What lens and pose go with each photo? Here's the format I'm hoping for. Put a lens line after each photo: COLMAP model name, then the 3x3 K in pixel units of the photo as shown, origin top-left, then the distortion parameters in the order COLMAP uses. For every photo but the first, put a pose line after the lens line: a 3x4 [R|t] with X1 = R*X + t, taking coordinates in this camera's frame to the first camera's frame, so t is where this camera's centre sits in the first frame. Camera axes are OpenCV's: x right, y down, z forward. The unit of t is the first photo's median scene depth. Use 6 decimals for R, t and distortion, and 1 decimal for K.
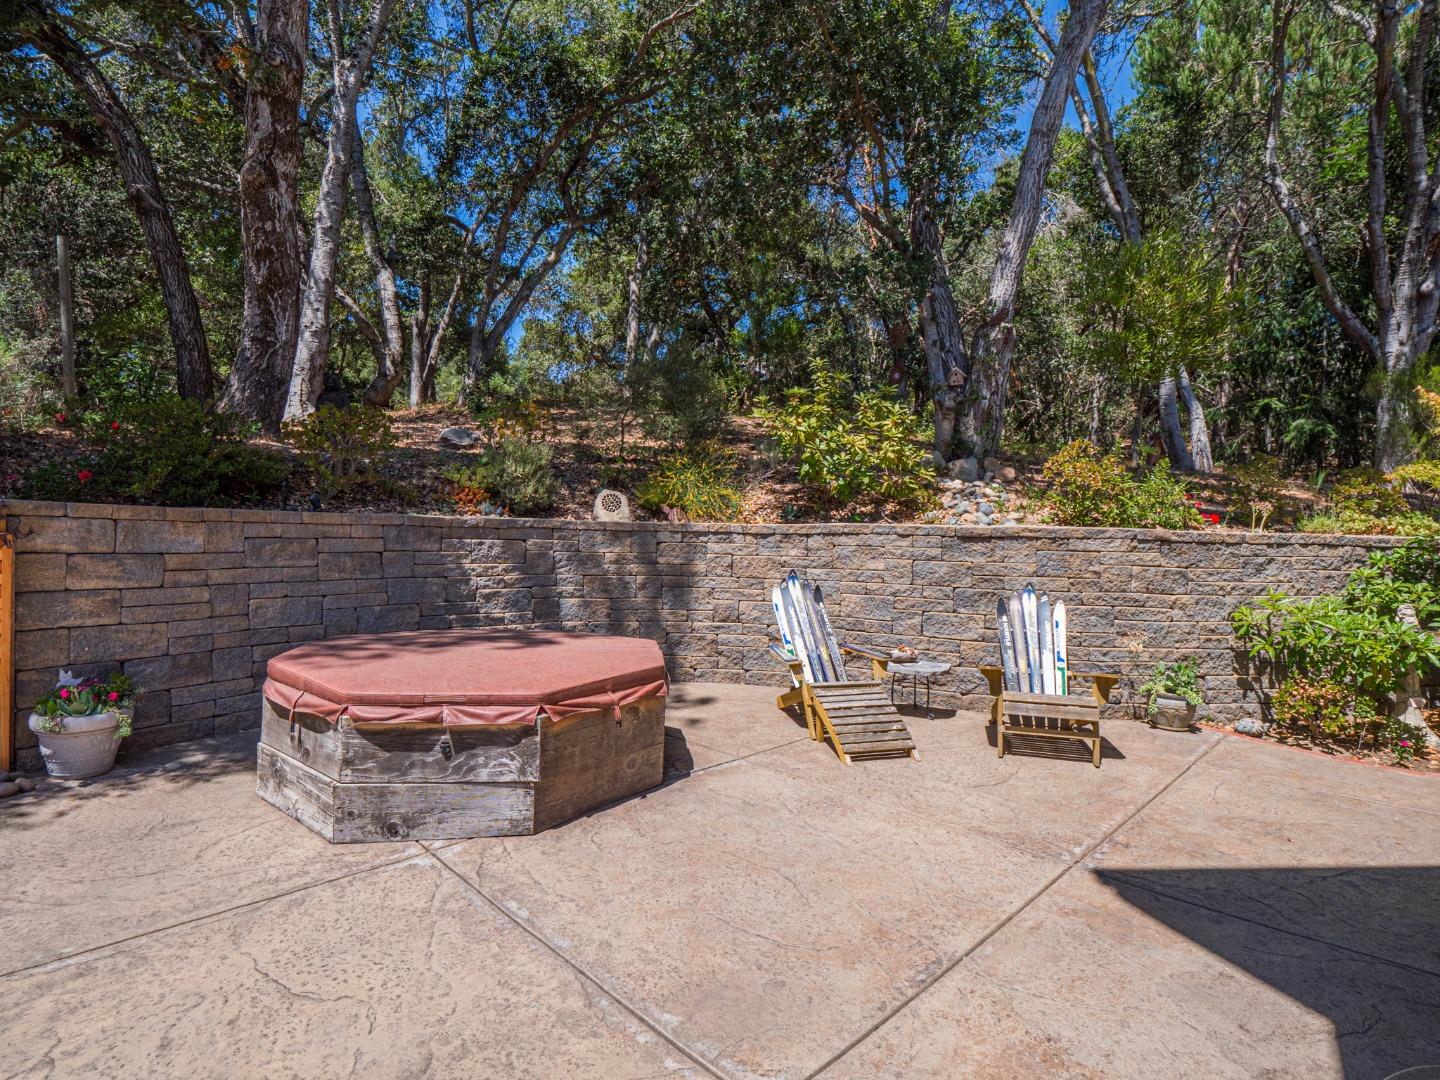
lens RADIAL K [[705.9, 0, 704.6], [0, 705.9, 537.0], [0, 0, 1]] dist [0.009956, -0.022171]
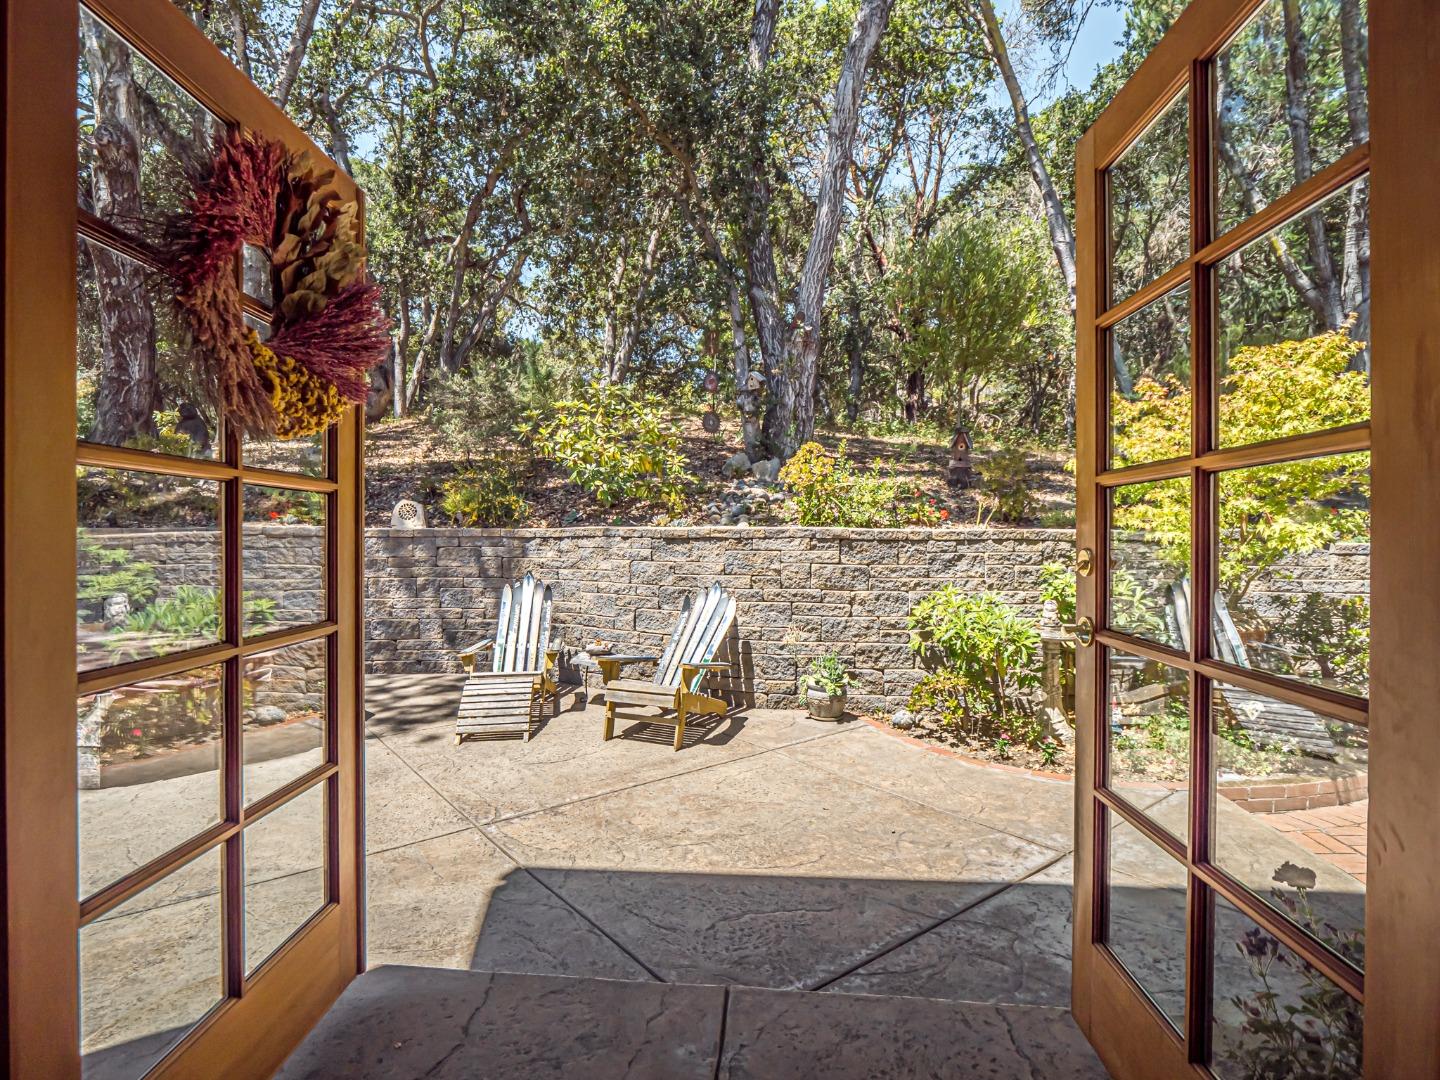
lens RADIAL K [[705.9, 0, 704.6], [0, 705.9, 537.0], [0, 0, 1]] dist [0.009956, -0.022171]
pose [[0.993628, -0.017771, -0.111298, 0.553400], [0.018614, 0.999805, 0.006541, -0.008471], [0.111160, -0.008571, 0.993766, -0.057484]]
